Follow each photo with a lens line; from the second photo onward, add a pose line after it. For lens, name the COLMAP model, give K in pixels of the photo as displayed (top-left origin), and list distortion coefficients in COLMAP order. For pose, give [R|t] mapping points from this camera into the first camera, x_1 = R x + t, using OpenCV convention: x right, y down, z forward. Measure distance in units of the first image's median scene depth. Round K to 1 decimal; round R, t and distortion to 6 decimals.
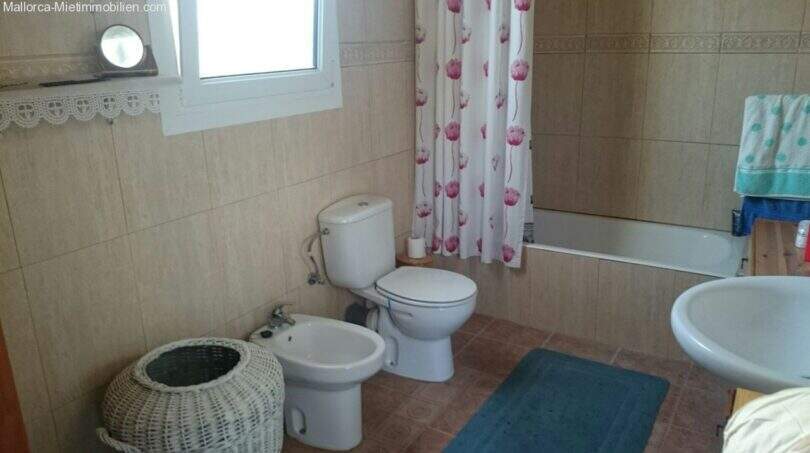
lens RADIAL K [[628.3, 0, 405.0], [0, 628.3, 226.5], [0, 0, 1]] dist [0.196318, -0.331882]
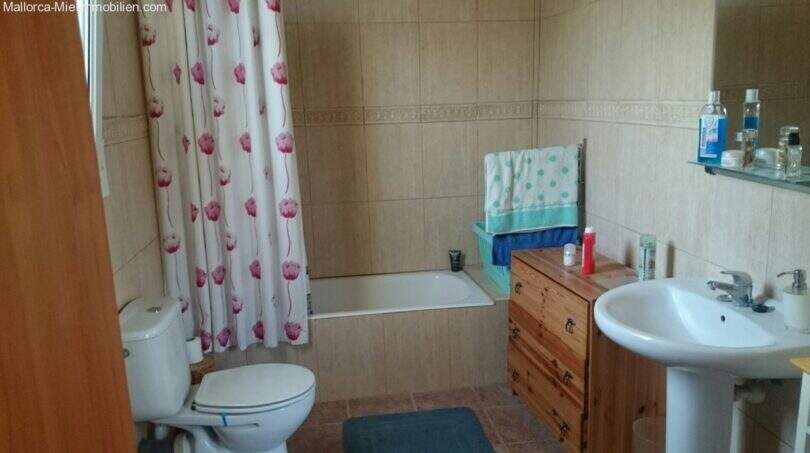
lens RADIAL K [[628.3, 0, 405.0], [0, 628.3, 226.5], [0, 0, 1]] dist [0.196318, -0.331882]
pose [[0.776816, -0.130812, 0.615992, -0.283102], [0.198910, 0.979077, -0.042924, -0.037716], [-0.597488, 0.155871, 0.786582, 0.135424]]
